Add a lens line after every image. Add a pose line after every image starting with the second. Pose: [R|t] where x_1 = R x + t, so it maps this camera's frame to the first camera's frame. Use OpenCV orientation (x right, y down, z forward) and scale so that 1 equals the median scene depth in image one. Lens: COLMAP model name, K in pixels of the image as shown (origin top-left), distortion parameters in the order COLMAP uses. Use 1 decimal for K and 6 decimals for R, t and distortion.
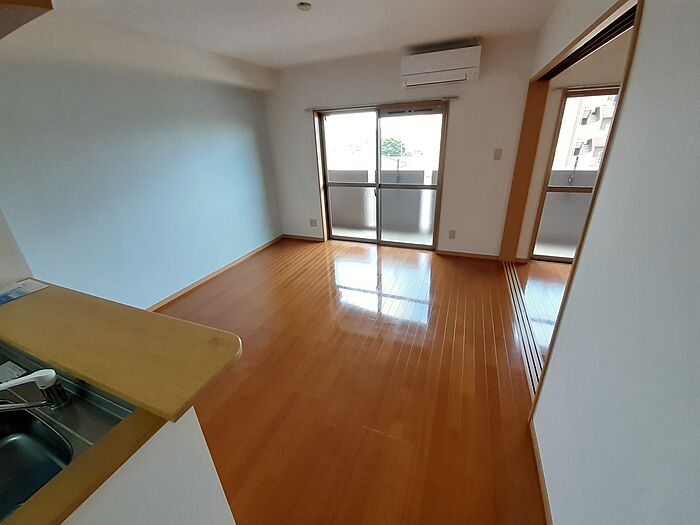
lens RADIAL K [[274.1, 0, 355.3], [0, 274.1, 260.8], [0, 0, 1]] dist [-0.002042, -0.000408]
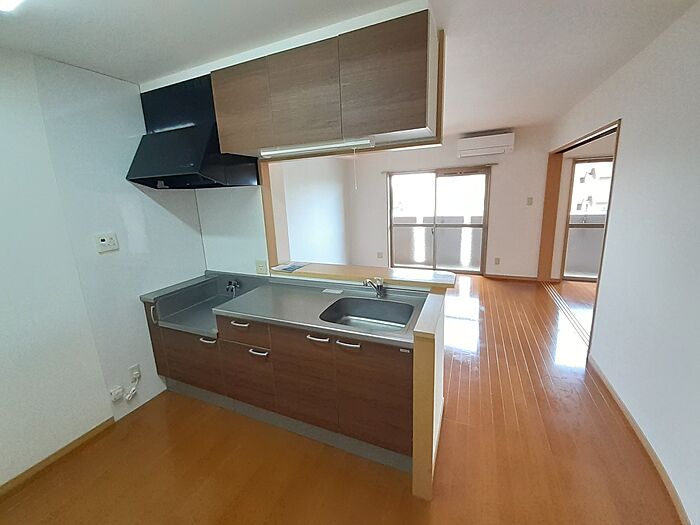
lens RADIAL K [[283.9, 0, 350.6], [0, 283.9, 262.3], [0, 0, 1]] dist [0.004664, 0.000118]
pose [[0.999819, 0.002169, -0.018912, -0.316158], [-0.005787, 0.981100, -0.193416, 0.174646], [0.018136, 0.193490, 0.980935, -0.325534]]
